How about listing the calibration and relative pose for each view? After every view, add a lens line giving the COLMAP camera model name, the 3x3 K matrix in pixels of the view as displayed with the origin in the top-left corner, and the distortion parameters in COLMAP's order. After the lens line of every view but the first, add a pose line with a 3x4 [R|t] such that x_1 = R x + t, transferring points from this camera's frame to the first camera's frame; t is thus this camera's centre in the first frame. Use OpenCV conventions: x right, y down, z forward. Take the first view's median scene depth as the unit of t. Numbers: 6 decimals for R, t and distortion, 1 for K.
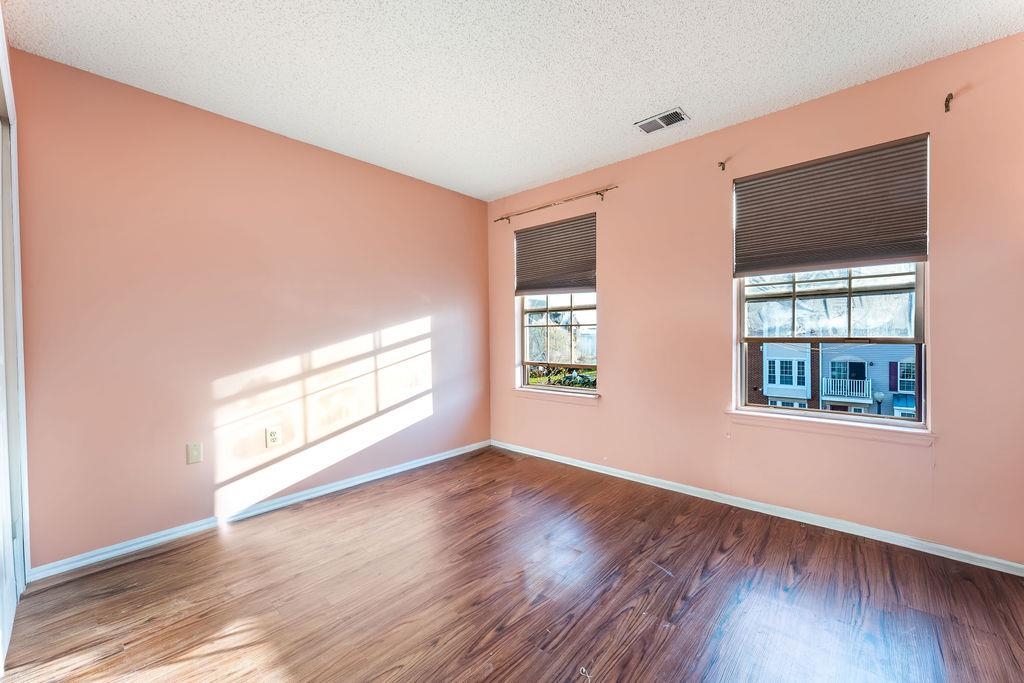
lens RADIAL K [[412.8, 0, 510.1], [0, 412.8, 343.3], [0, 0, 1]] dist [0.000366, 0.000268]
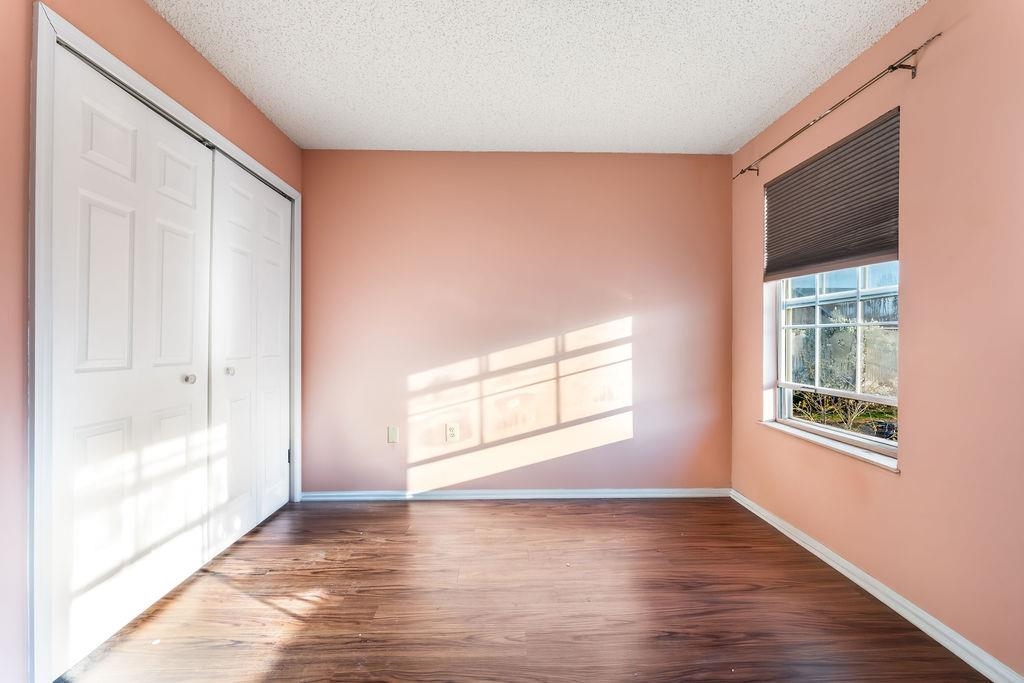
lens RADIAL K [[412.8, 0, 510.1], [0, 412.8, 343.3], [0, 0, 1]] dist [0.000366, 0.000268]
pose [[0.692074, 0.017688, -0.721610, 0.253963], [-0.027059, 0.999633, -0.001448, -0.005815], [0.721319, 0.020528, 0.692298, 0.298925]]
